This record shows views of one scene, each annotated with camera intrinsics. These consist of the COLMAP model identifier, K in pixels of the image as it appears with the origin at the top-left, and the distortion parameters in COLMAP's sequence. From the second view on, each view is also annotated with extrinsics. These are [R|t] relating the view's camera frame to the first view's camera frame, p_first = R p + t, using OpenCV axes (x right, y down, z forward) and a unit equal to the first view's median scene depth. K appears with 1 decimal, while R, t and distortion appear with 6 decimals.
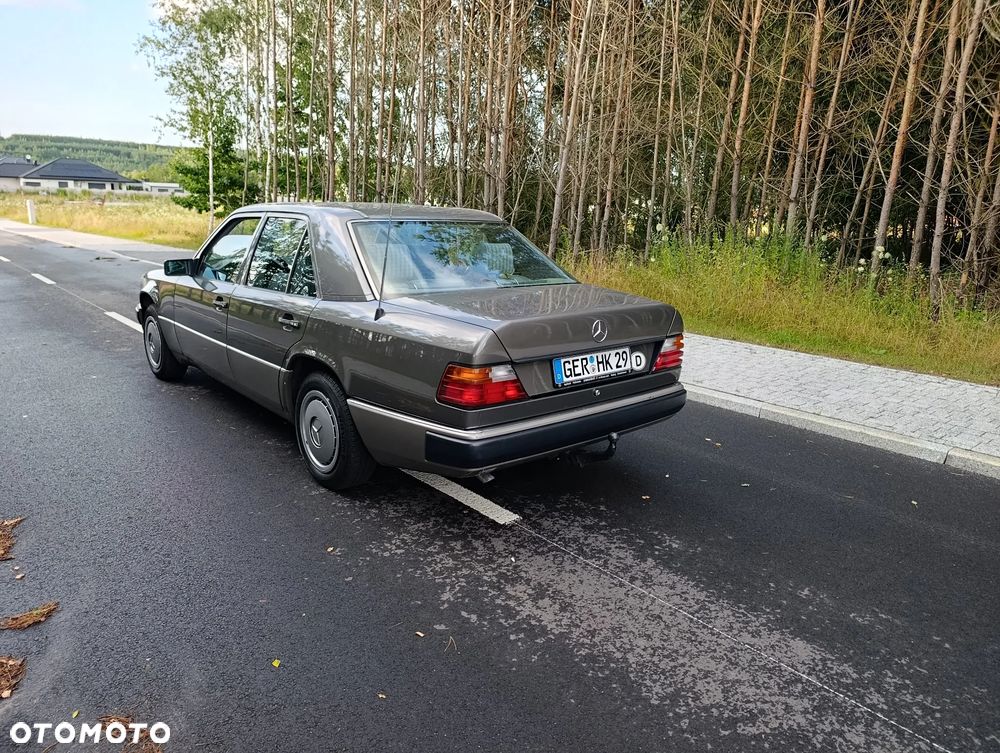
lens RADIAL K [[683.9, 0, 495.2], [0, 683.9, 379.7], [0, 0, 1]] dist [0.031220, -0.042039]
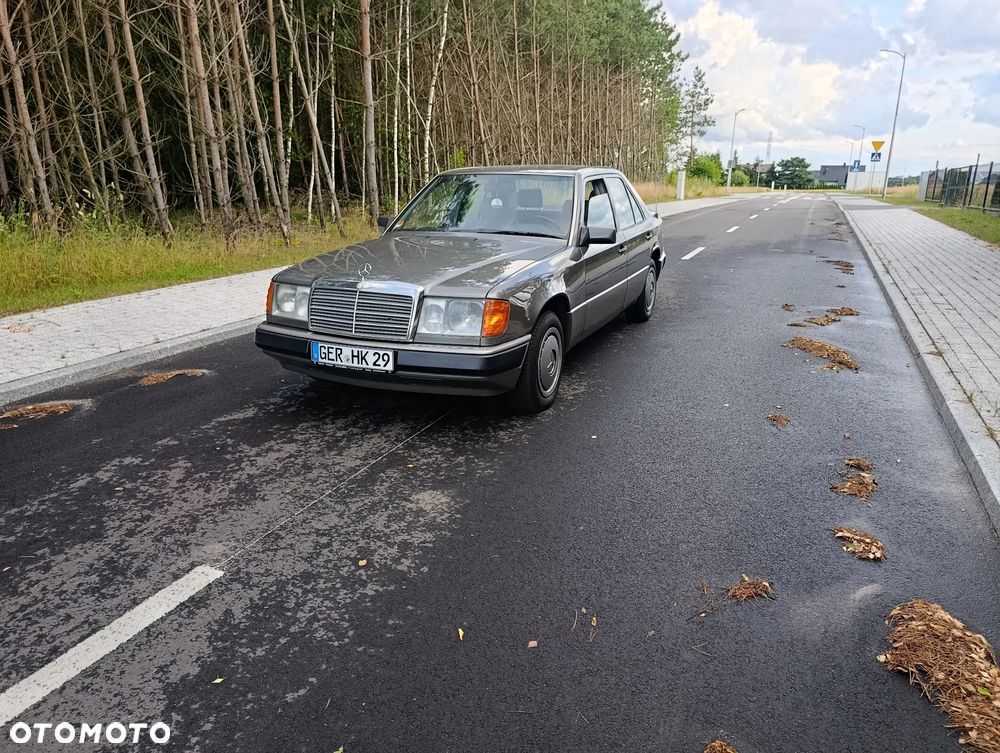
lens RADIAL K [[683.9, 0, 495.2], [0, 683.9, 379.7], [0, 0, 1]] dist [0.031220, -0.042039]
pose [[0.430879, 0.312621, -0.846529, 1.168312], [-0.153676, 0.949794, 0.272536, -0.317476], [0.889228, 0.012661, 0.457289, 0.633242]]
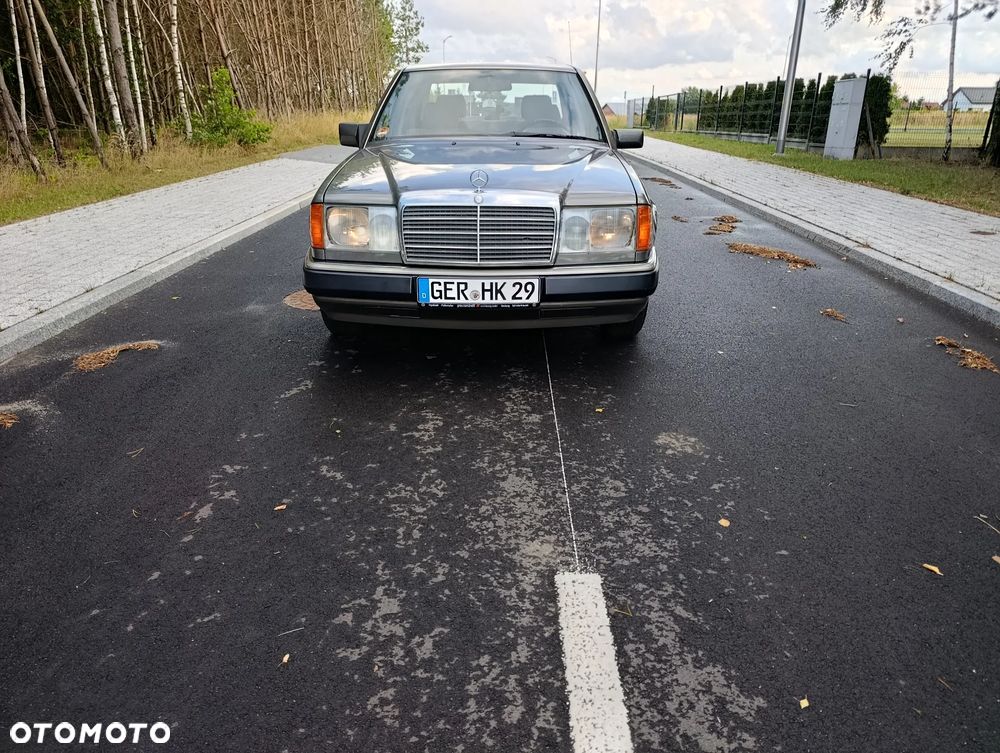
lens RADIAL K [[688.7, 0, 500.0], [0, 688.7, 376.5], [0, 0, 1]] dist [0.047427, -0.051551]
pose [[0.756579, 0.292473, -0.584848, 0.701489], [-0.139917, 0.946090, 0.292124, -0.178017], [0.638757, -0.139185, 0.756714, 0.263050]]
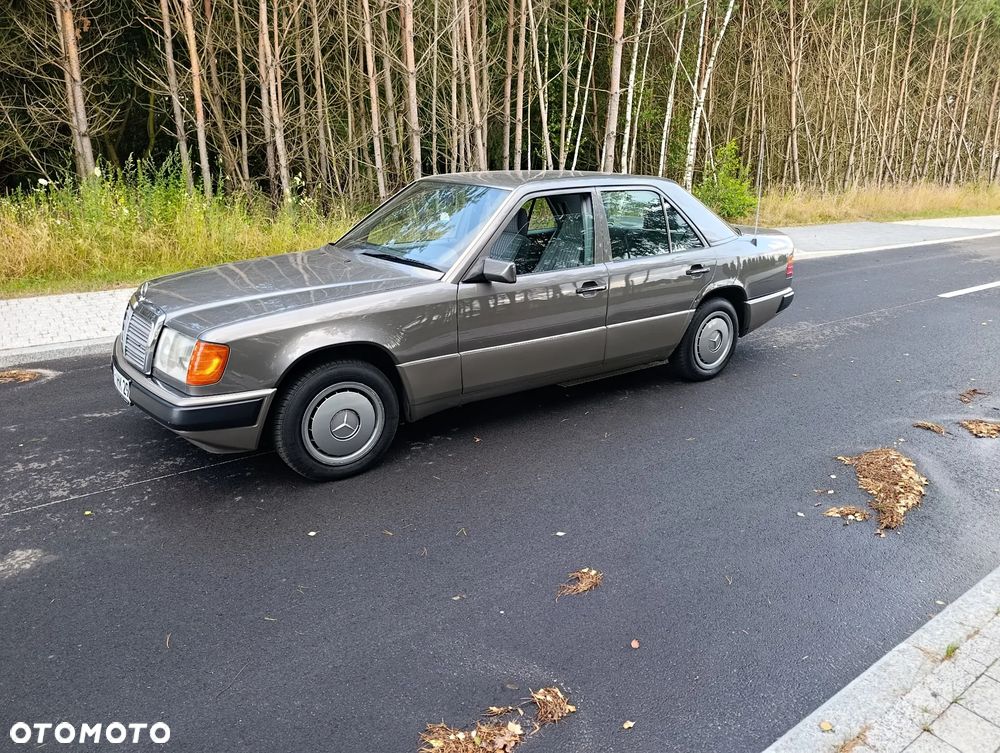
lens RADIAL K [[687.7, 0, 495.4], [0, 687.7, 377.8], [0, 0, 1]] dist [0.031583, -0.041642]
pose [[-0.084451, 0.359651, -0.929257, 1.046524], [-0.154585, 0.916569, 0.368789, -0.489843], [0.984363, 0.174794, -0.021808, 1.502315]]
